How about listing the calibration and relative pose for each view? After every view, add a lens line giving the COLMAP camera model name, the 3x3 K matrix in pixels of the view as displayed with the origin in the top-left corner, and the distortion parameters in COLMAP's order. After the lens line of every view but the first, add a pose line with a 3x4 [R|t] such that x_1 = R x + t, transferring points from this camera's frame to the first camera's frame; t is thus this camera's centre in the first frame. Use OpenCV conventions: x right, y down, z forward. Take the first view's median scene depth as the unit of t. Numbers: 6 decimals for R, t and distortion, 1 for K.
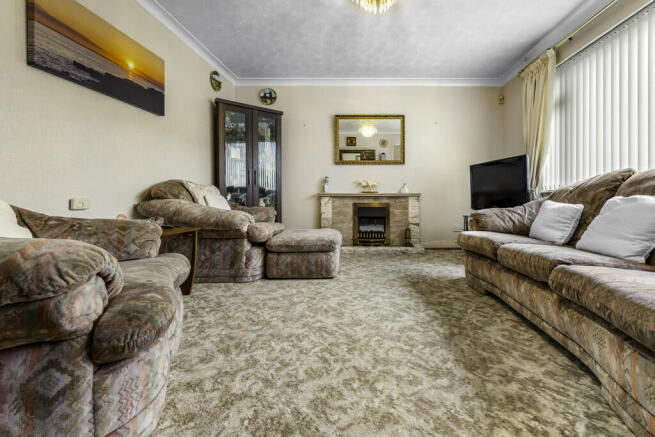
lens RADIAL K [[275.7, 0, 327.5], [0, 275.7, 203.6], [0, 0, 1]] dist [0.000564, -0.000421]
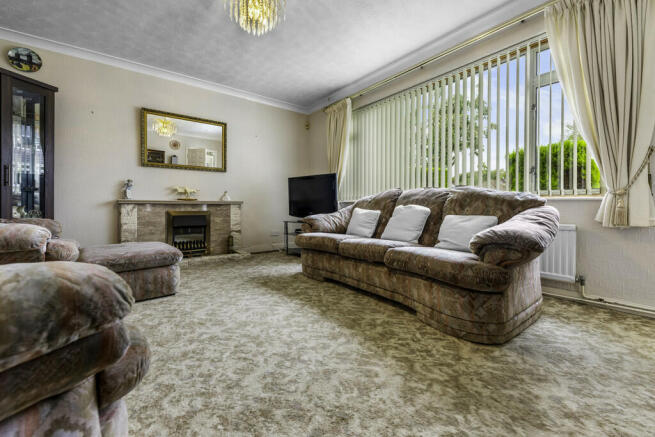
lens RADIAL K [[268.1, 0, 326.6], [0, 268.1, 212.4], [0, 0, 1]] dist [0.001199, -0.000102]
pose [[0.798584, -0.012634, 0.601751, -0.147174], [0.010040, 0.999920, 0.007669, -0.000747], [-0.601800, -0.000083, 0.798647, -0.007521]]
